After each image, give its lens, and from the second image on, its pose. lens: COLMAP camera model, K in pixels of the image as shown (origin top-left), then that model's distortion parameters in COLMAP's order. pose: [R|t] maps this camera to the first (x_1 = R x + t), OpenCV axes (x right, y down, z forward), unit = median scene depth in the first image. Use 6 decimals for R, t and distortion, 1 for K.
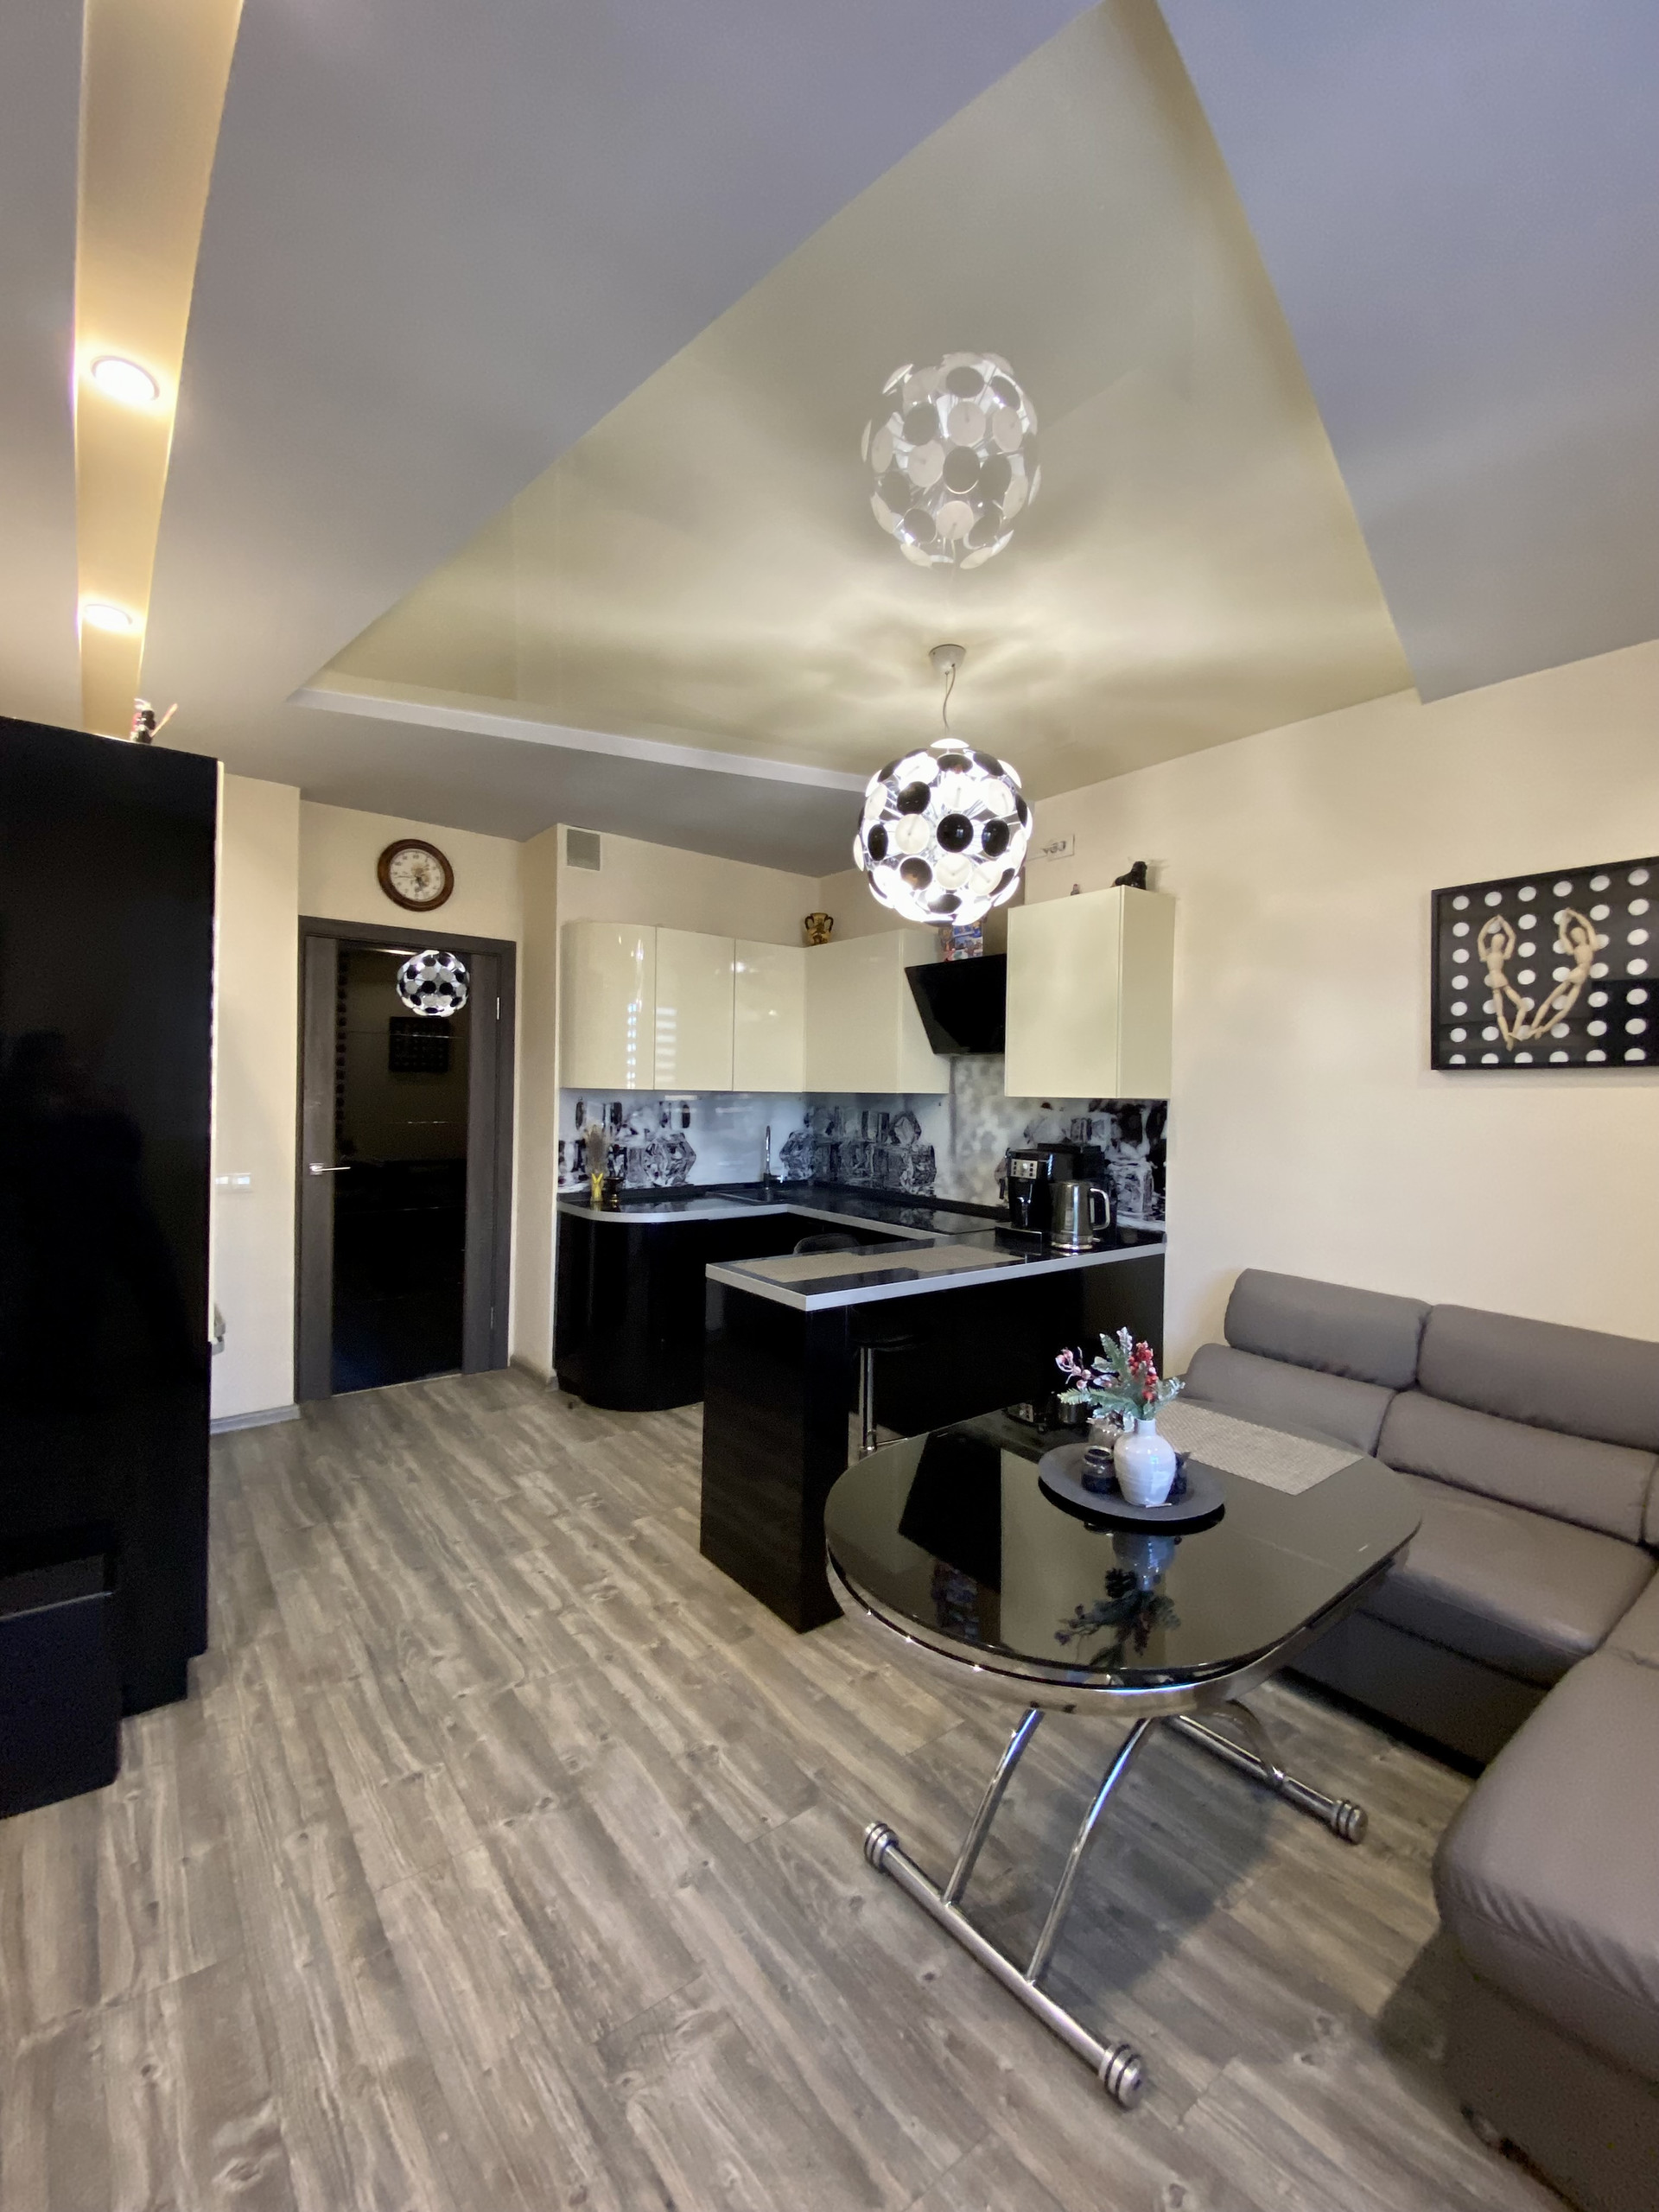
lens RADIAL K [[906.3, 0, 840.1], [0, 906.3, 1106.3], [0, 0, 1]] dist [0.017613, -0.018927]
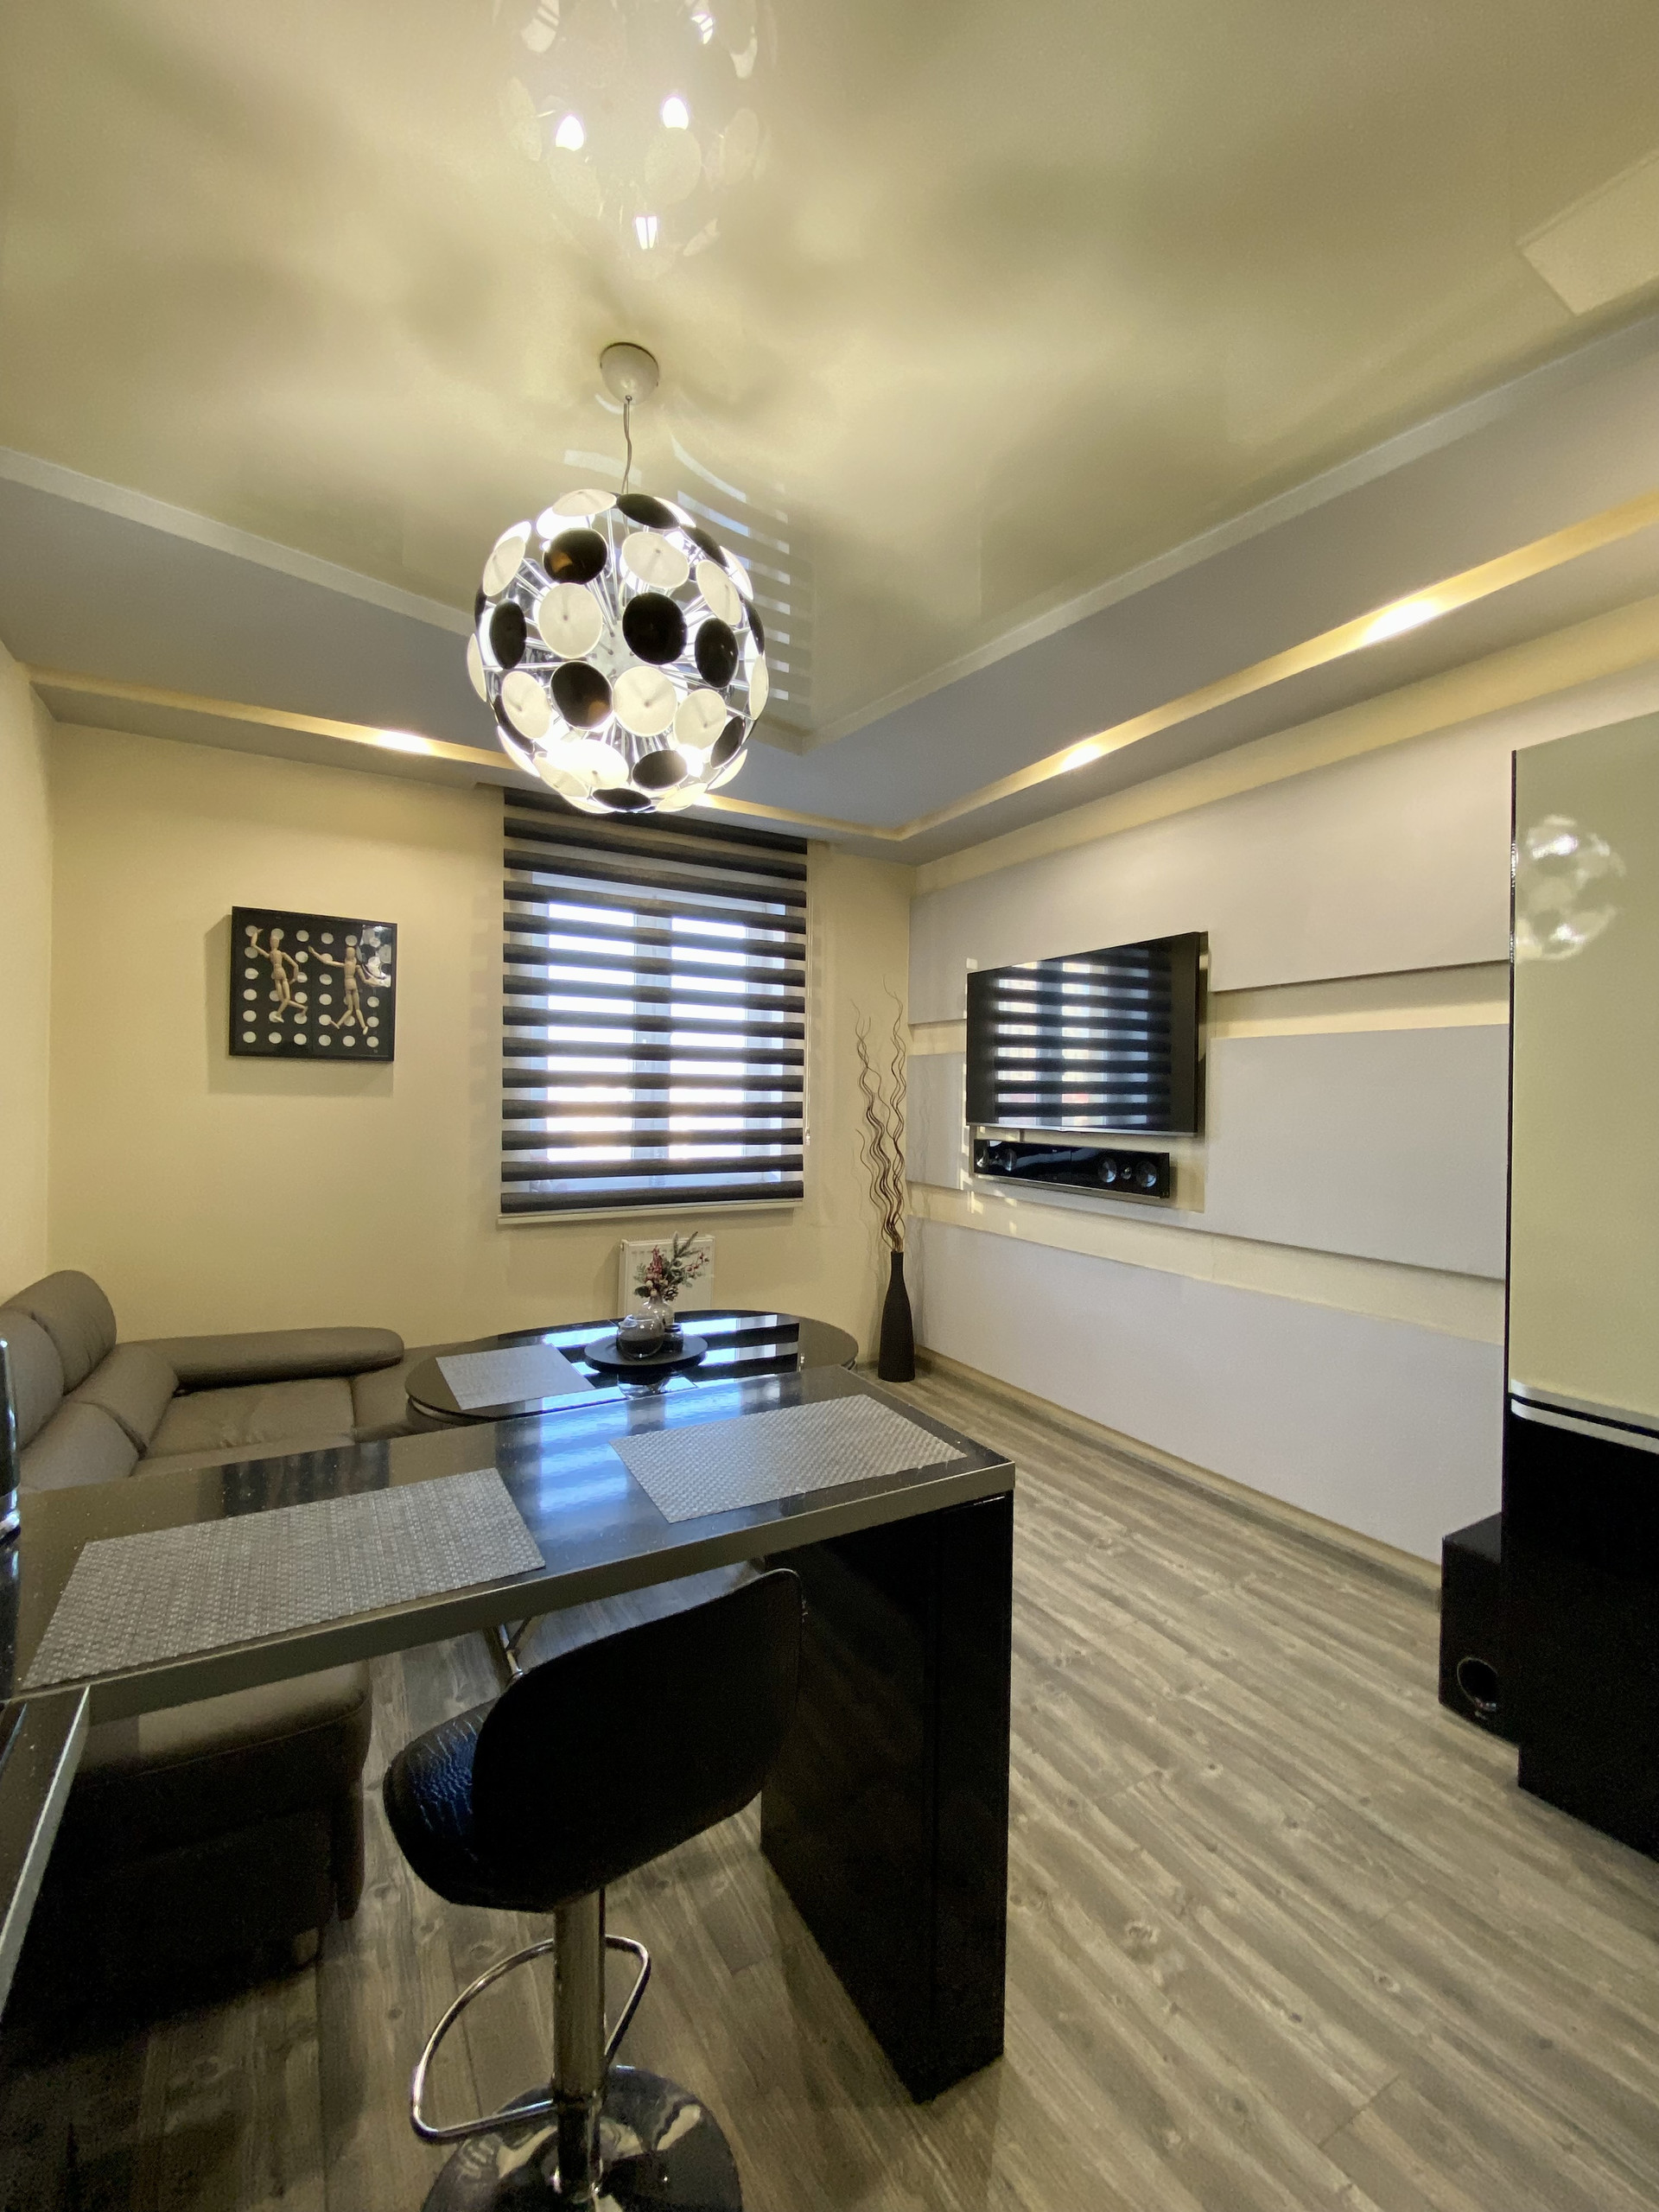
lens RADIAL K [[906.3, 0, 828.5], [0, 906.3, 1095.6], [0, 0, 1]] dist [0.017613, -0.018927]
pose [[-0.985848, -0.033450, 0.164270, -0.092182], [-0.030472, 0.999323, 0.020621, -0.017017], [-0.164848, 0.015323, -0.986200, 1.097494]]
